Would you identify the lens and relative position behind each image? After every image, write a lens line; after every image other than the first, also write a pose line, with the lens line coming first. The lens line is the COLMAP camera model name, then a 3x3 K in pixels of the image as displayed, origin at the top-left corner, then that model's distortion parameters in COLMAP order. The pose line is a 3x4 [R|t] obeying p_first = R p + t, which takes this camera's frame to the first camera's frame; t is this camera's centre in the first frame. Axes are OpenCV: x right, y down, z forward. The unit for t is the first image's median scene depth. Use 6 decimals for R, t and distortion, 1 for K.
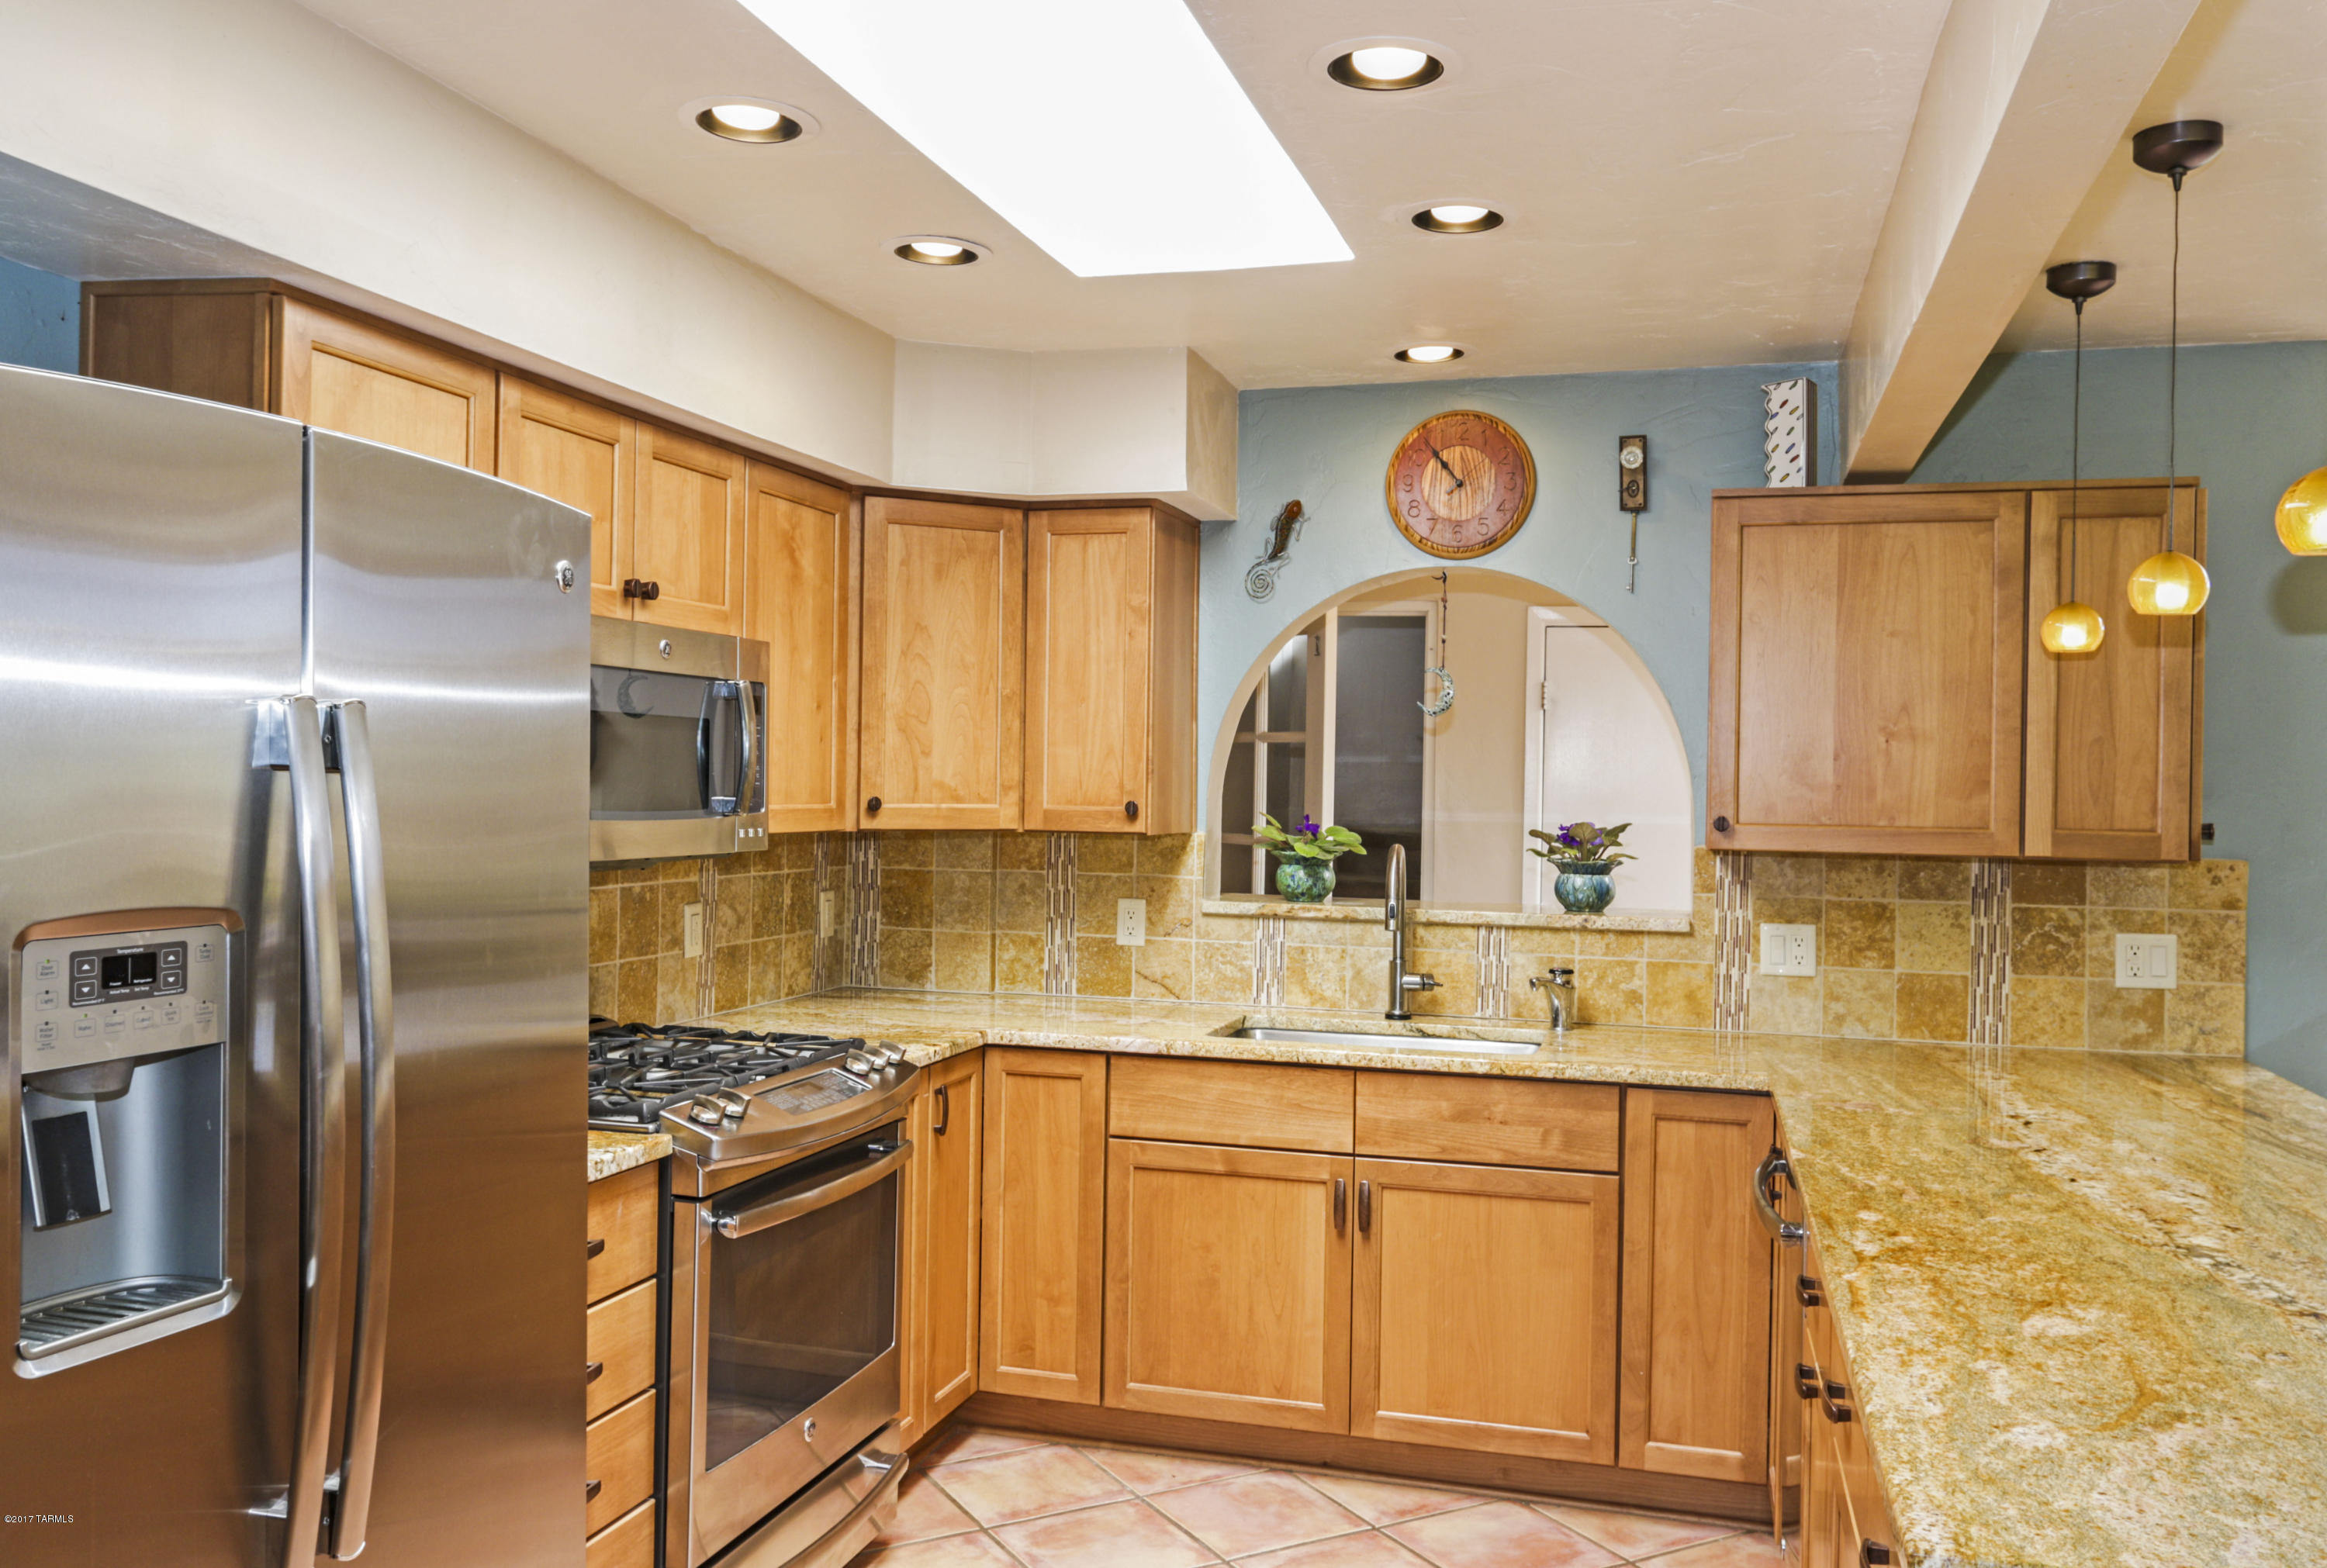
lens RADIAL K [[1841.5, 0, 1109.2], [0, 1841.5, 834.4], [0, 0, 1]] dist [-0.082927, 0.051412]
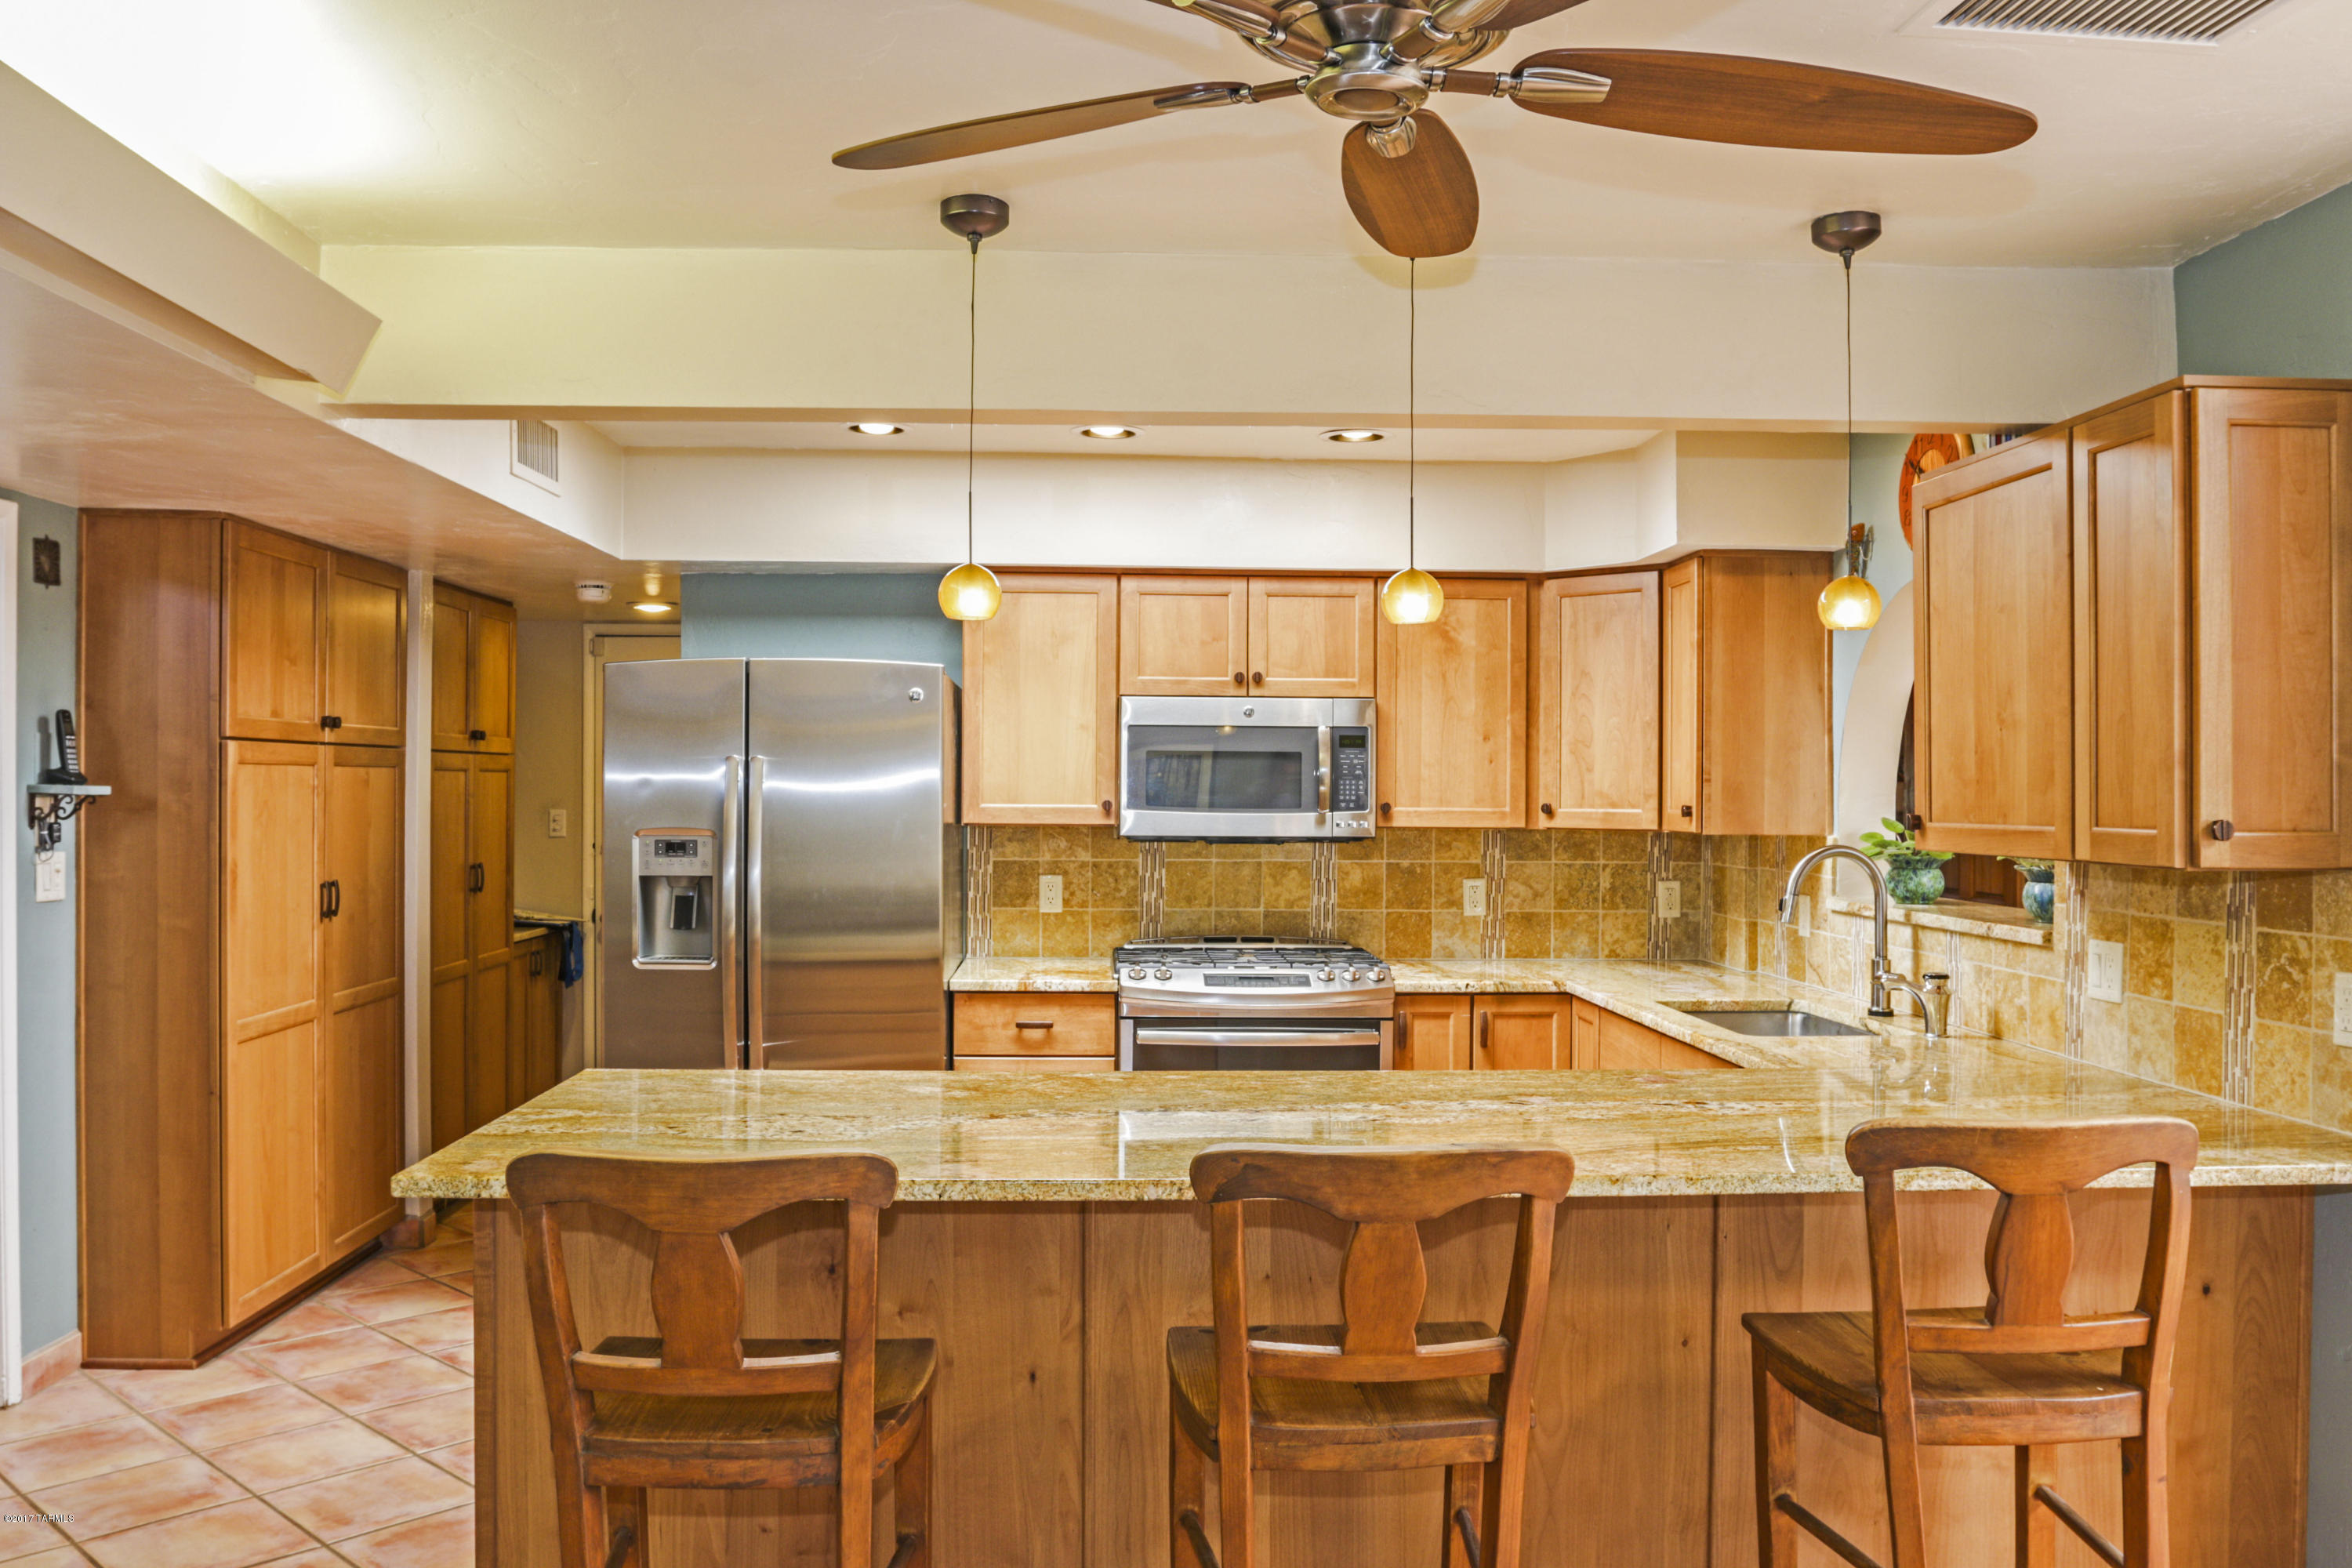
lens RADIAL K [[1861.5, 0, 1161.3], [0, 1861.5, 790.9], [0, 0, 1]] dist [-0.082927, 0.051412]
pose [[0.338661, -0.013133, -0.940817, 1.063399], [-0.029793, 0.999252, -0.024673, 0.012650], [0.940437, 0.036386, 0.338016, 0.279224]]
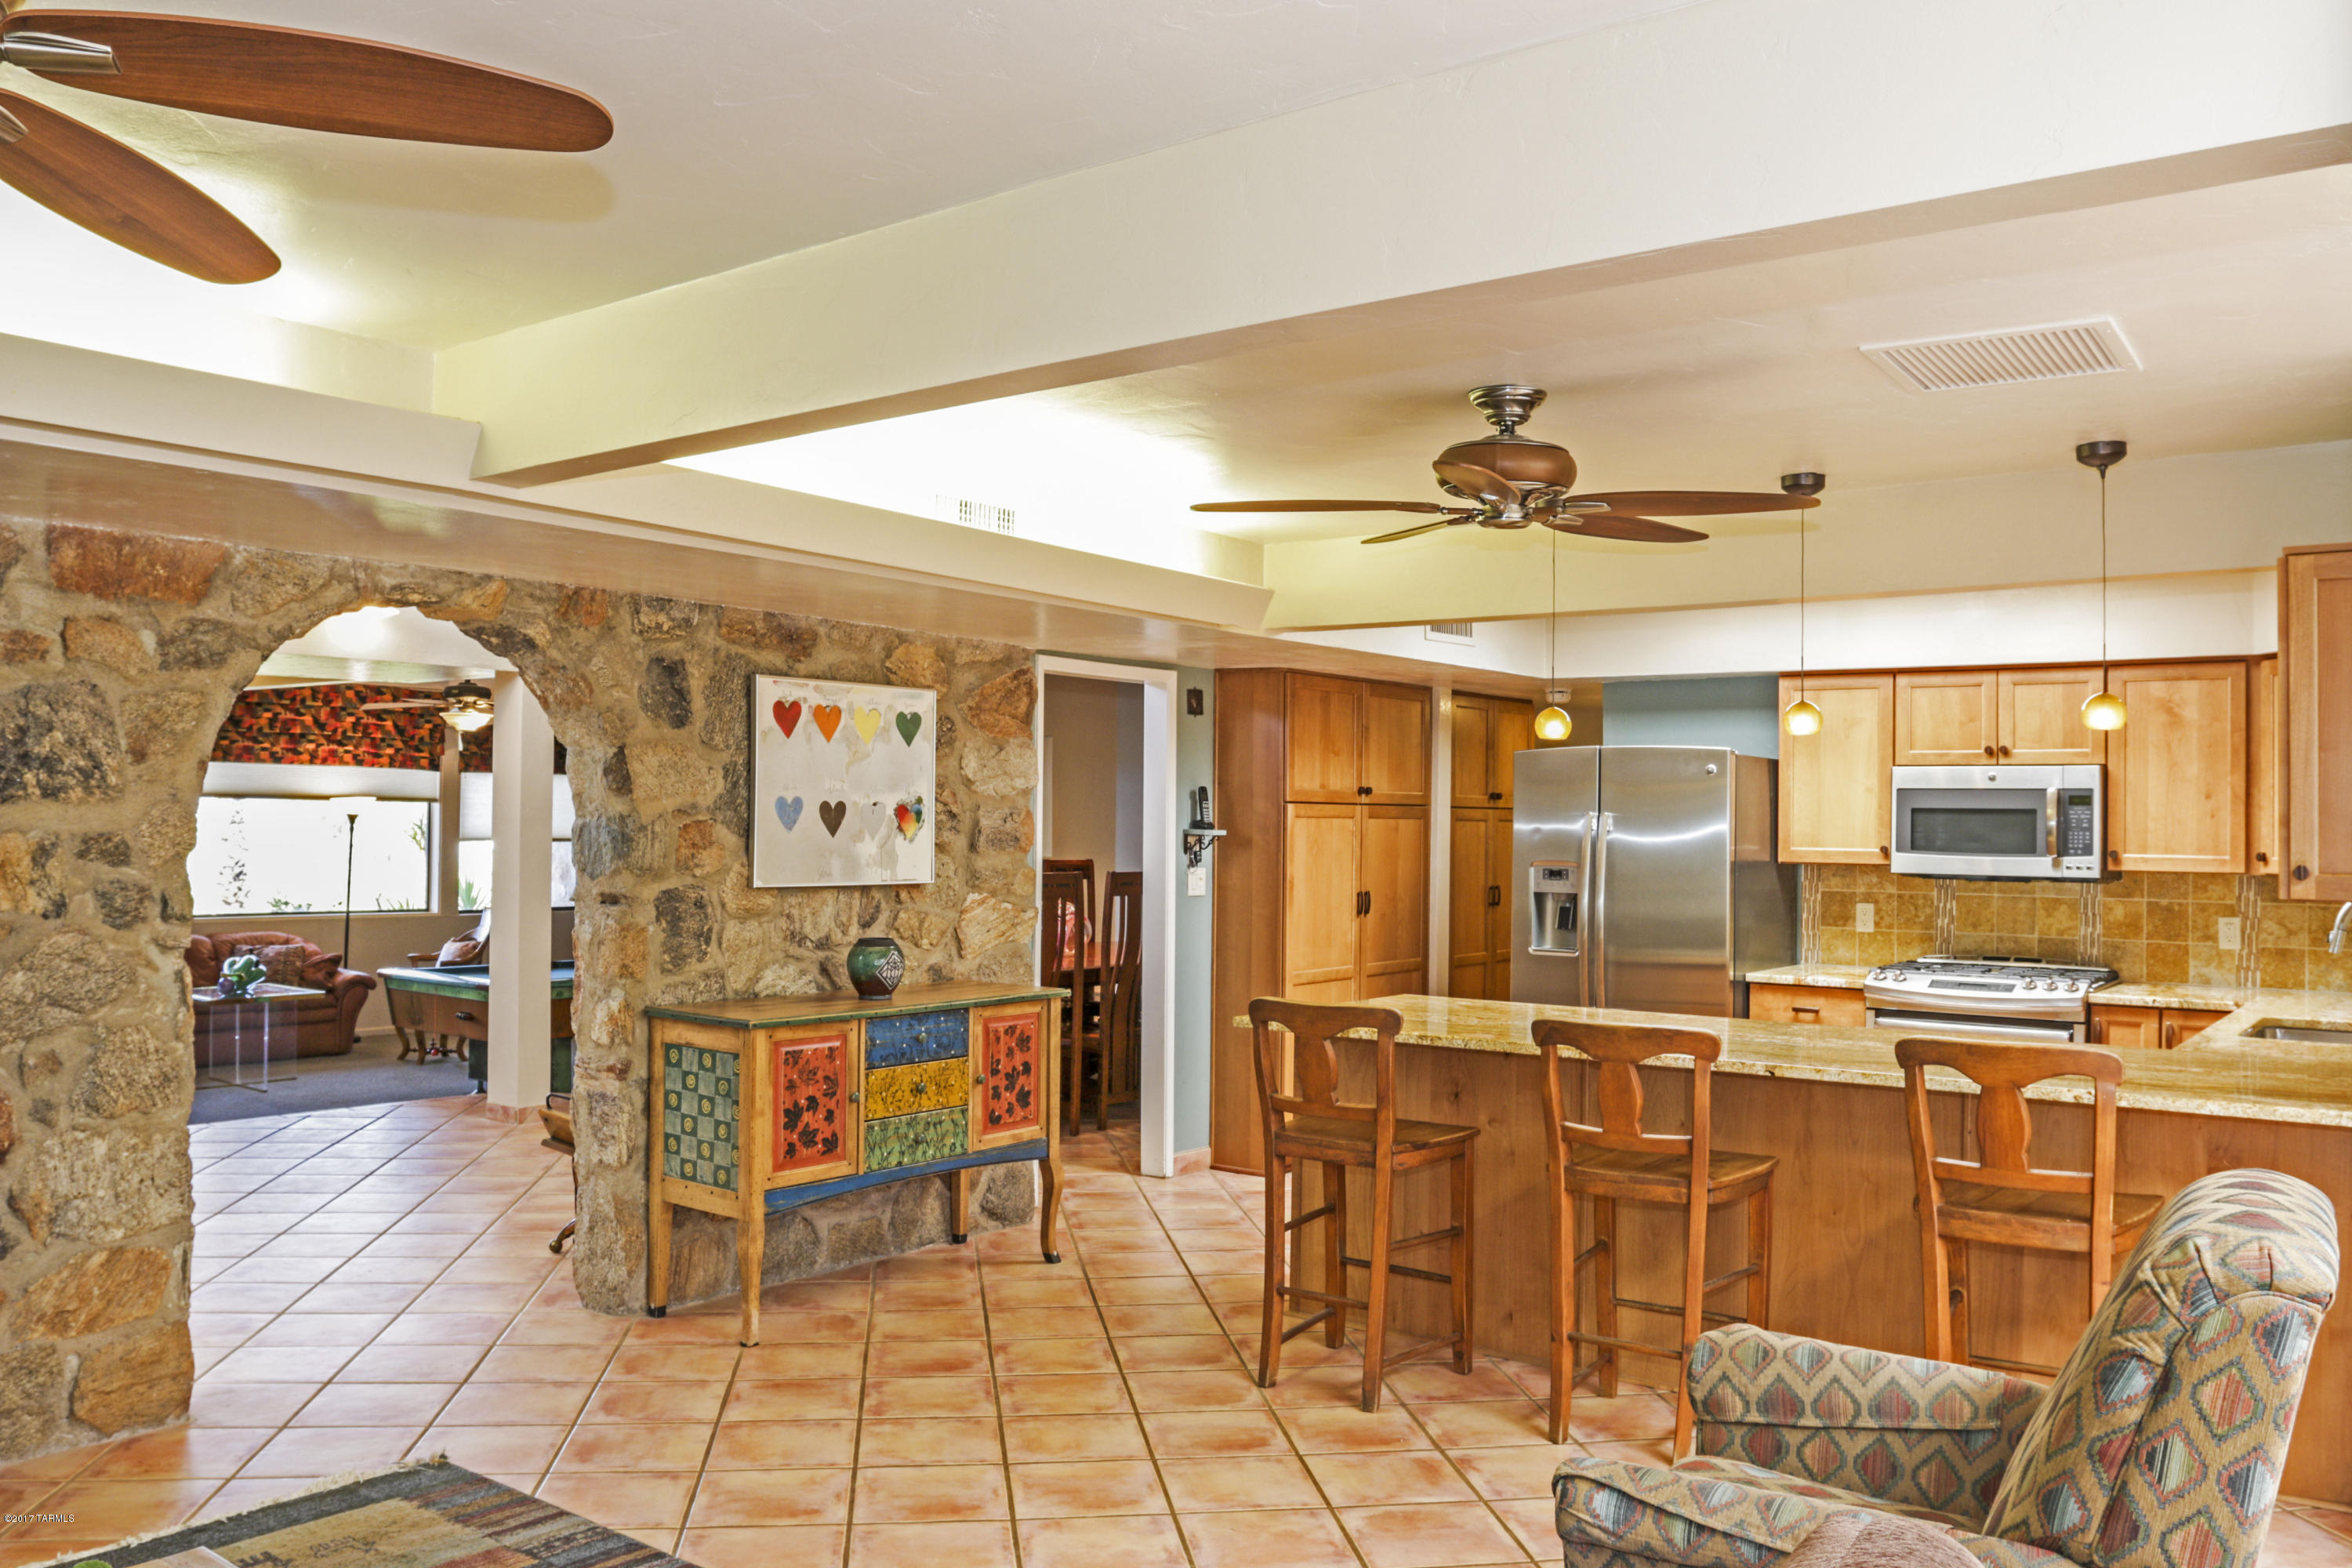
lens RADIAL K [[1861.5, 0, 1165.8], [0, 1861.5, 778.4], [0, 0, 1]] dist [-0.082927, 0.051412]
pose [[-0.337380, -0.042427, -0.940412, 1.666938], [-0.047901, 0.998463, -0.027861, 0.004666], [0.940149, 0.035647, -0.338894, 0.652521]]
